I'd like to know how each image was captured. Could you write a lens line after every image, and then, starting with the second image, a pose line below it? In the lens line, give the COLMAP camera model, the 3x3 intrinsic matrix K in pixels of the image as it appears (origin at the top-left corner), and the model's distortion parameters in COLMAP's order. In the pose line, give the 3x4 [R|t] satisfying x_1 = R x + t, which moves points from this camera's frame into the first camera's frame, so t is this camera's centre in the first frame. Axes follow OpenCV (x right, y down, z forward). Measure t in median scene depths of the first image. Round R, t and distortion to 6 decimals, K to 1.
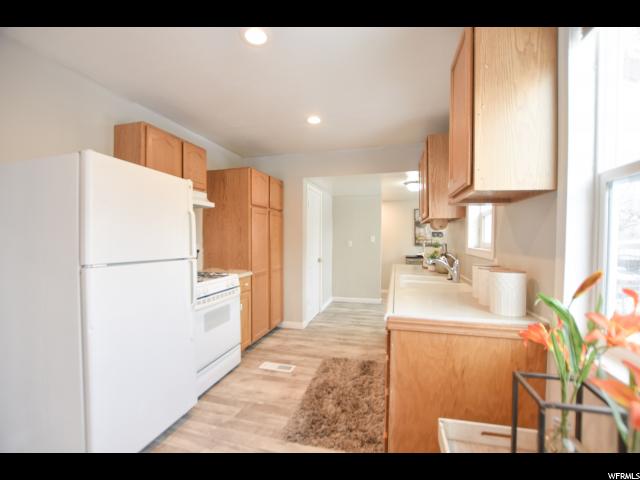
lens RADIAL K [[285.1, 0, 320.3], [0, 285.1, 241.3], [0, 0, 1]] dist [-0.025088, 0.002557]
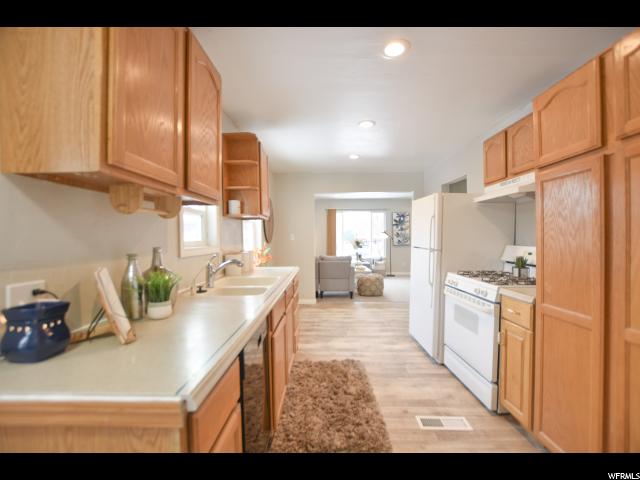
lens RADIAL K [[285.1, 0, 319.7], [0, 285.1, 241.9], [0, 0, 1]] dist [-0.025088, 0.002557]
pose [[-0.969100, 0.007339, -0.246560, 0.310612], [-0.000094, 0.999546, 0.030125, -0.014287], [0.246669, 0.029218, -0.968659, 1.617446]]
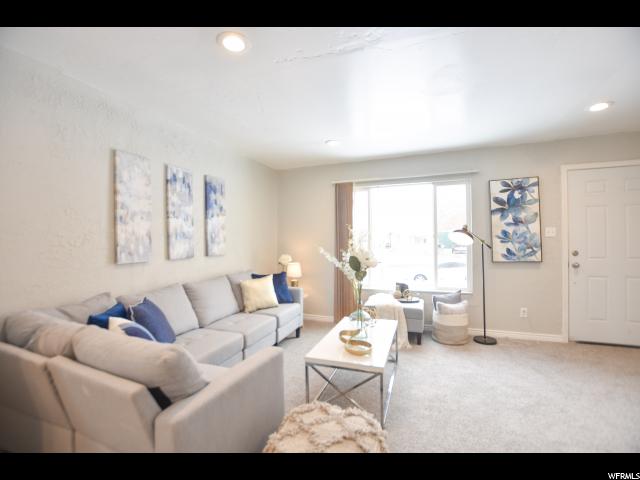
lens RADIAL K [[285.1, 0, 321.0], [0, 285.1, 242.4], [0, 0, 1]] dist [-0.025088, 0.002557]
pose [[-0.995680, 0.009620, 0.092351, -0.634897], [0.011171, 0.999805, 0.016288, 0.000781], [-0.092176, 0.017250, -0.995593, 0.048807]]
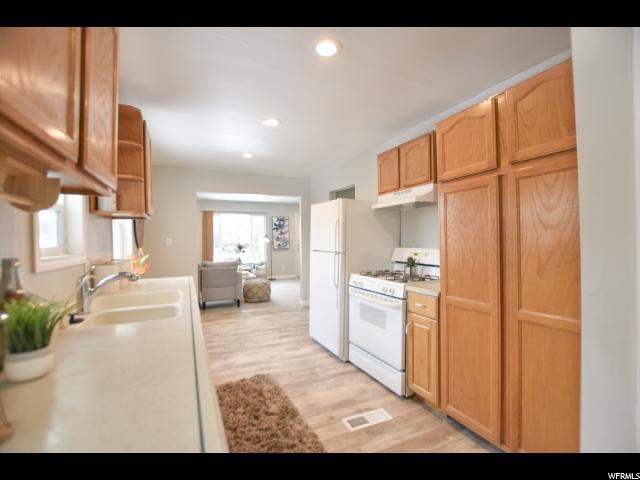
lens RADIAL K [[285.1, 0, 318.8], [0, 285.1, 241.8], [0, 0, 1]] dist [-0.025088, 0.002557]
pose [[-0.762670, 0.008627, -0.646730, 0.407256], [-0.001612, 0.999883, 0.015239, -0.012433], [0.646786, 0.012664, -0.762567, 1.498651]]
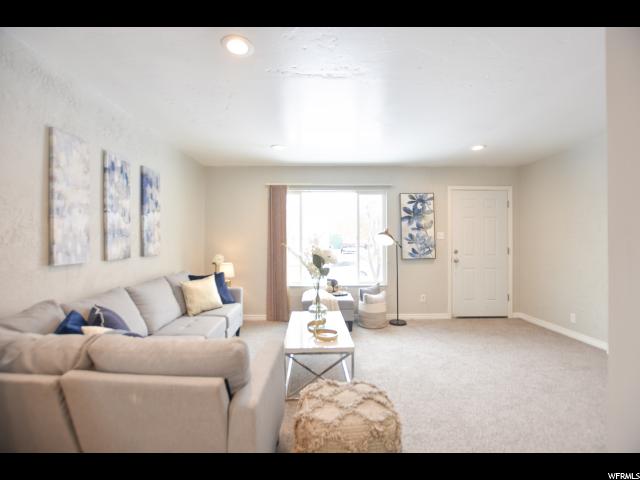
lens RADIAL K [[285.1, 0, 320.3], [0, 285.1, 242.5], [0, 0, 1]] dist [-0.025088, 0.002557]
pose [[-0.960053, 0.001694, -0.279814, -0.402748], [-0.002716, 0.999878, 0.015369, 0.001965], [0.279806, 0.015515, -0.959931, 0.108212]]
